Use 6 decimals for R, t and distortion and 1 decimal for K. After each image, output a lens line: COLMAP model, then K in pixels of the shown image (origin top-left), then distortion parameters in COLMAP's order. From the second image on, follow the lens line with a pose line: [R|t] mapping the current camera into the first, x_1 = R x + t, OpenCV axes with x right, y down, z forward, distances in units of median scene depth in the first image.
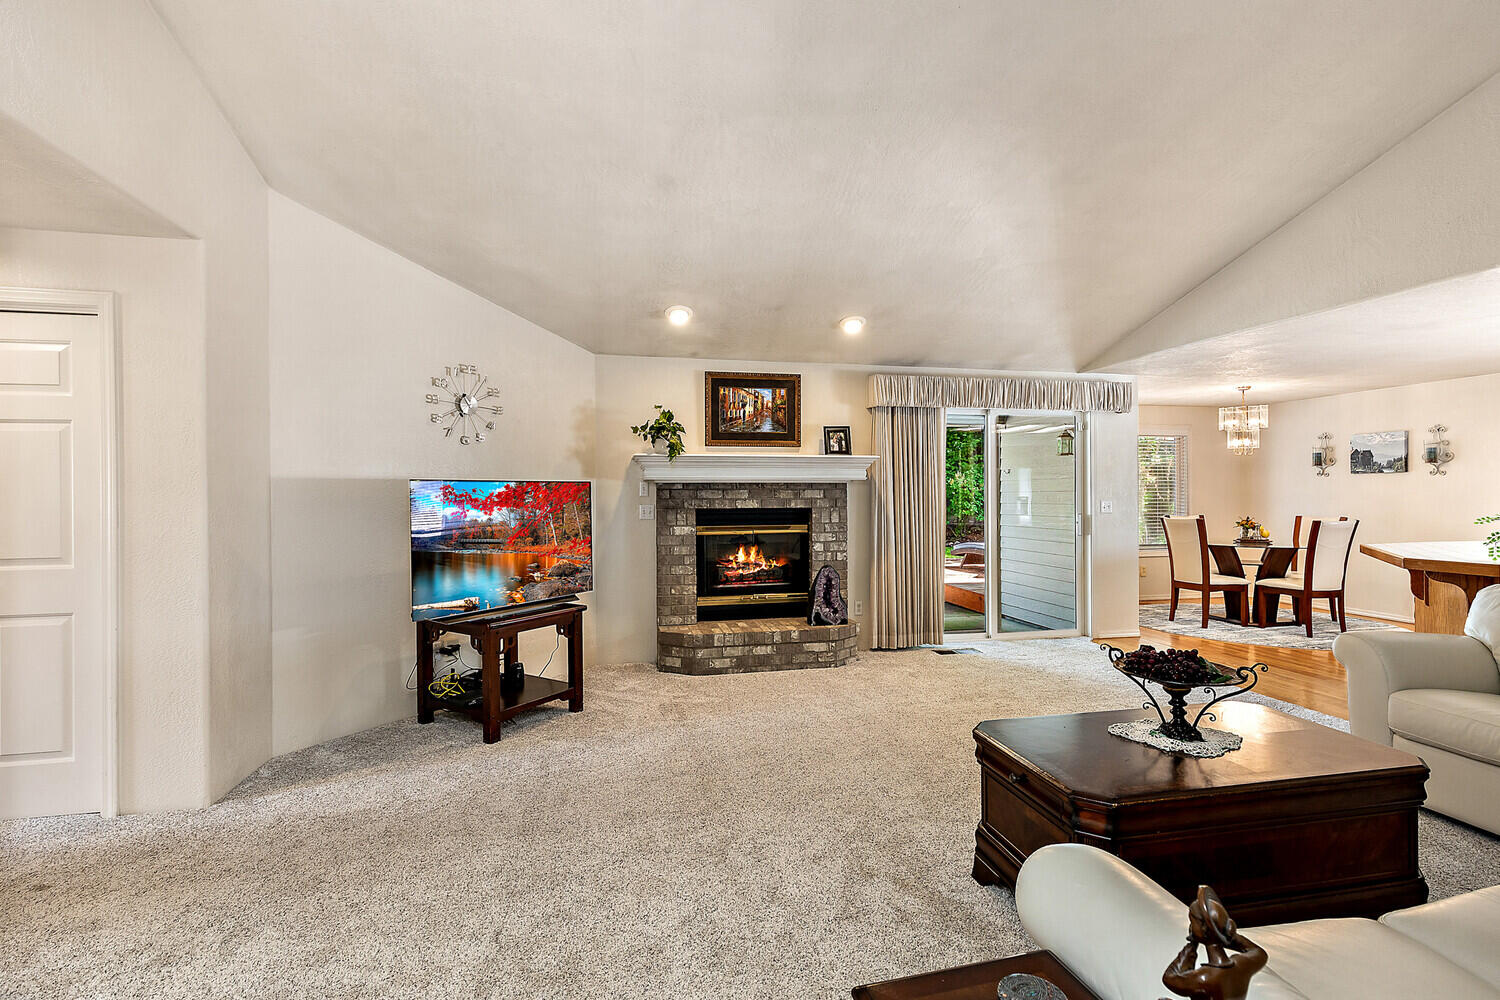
lens RADIAL K [[685.1, 0, 761.3], [0, 685.1, 498.5], [0, 0, 1]] dist [0.011079, -0.002474]
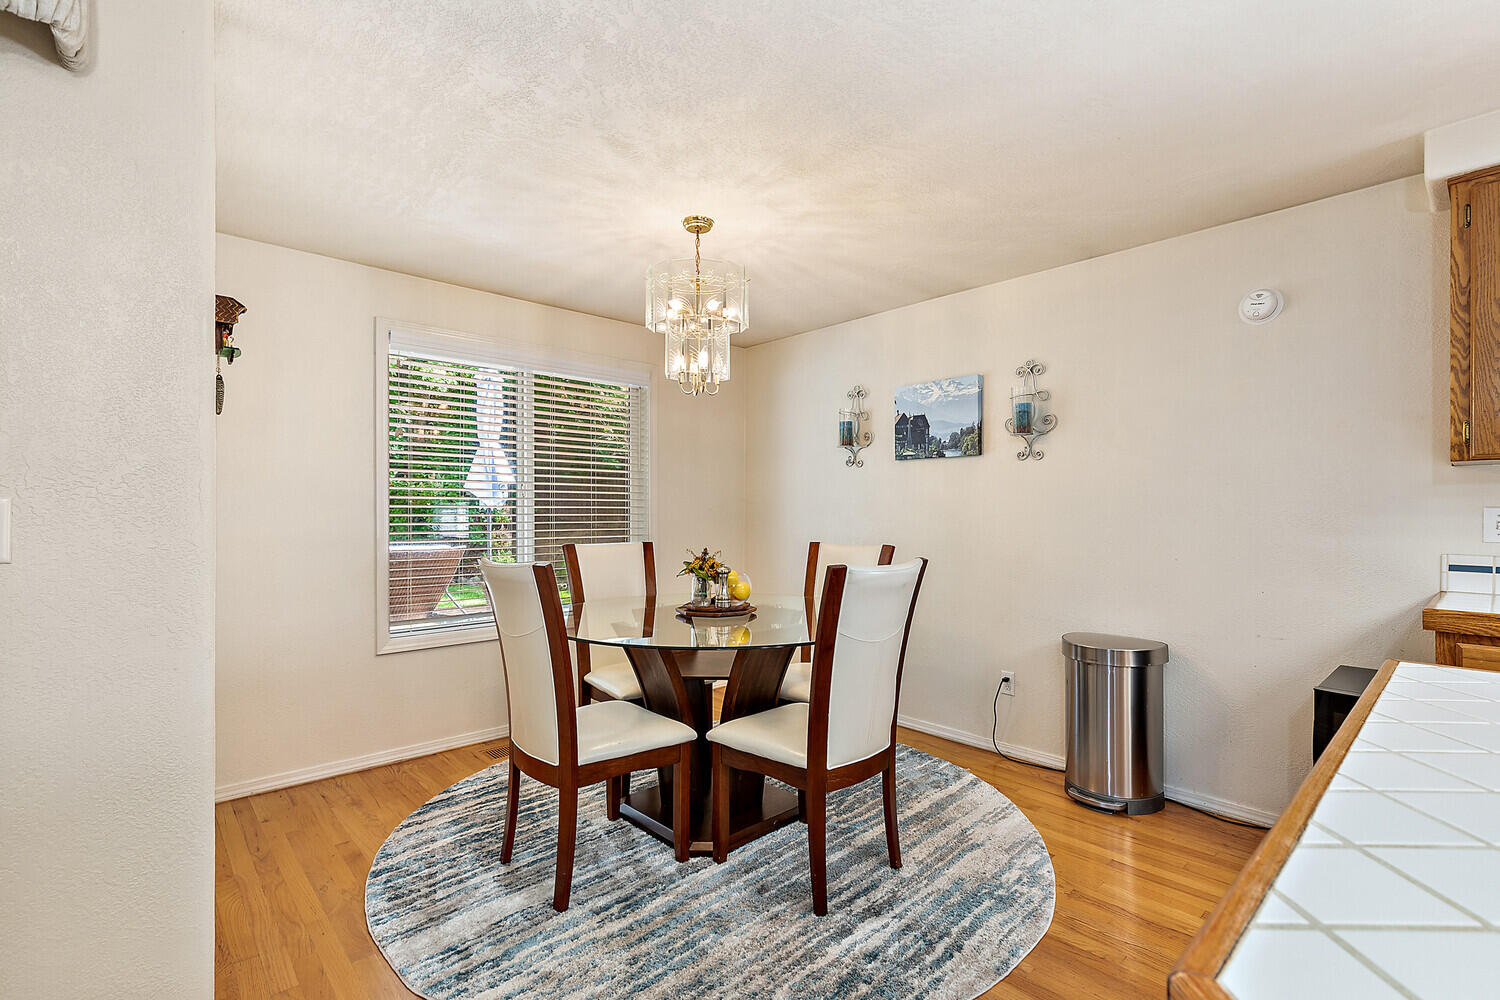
lens RADIAL K [[685.1, 0, 757.6], [0, 685.1, 511.5], [0, 0, 1]] dist [0.011079, -0.002474]
pose [[0.857747, 0.004052, 0.514055, 0.645862], [-0.001362, 0.999983, -0.005611, 0.008188], [-0.514070, 0.004113, 0.857739, 0.789094]]
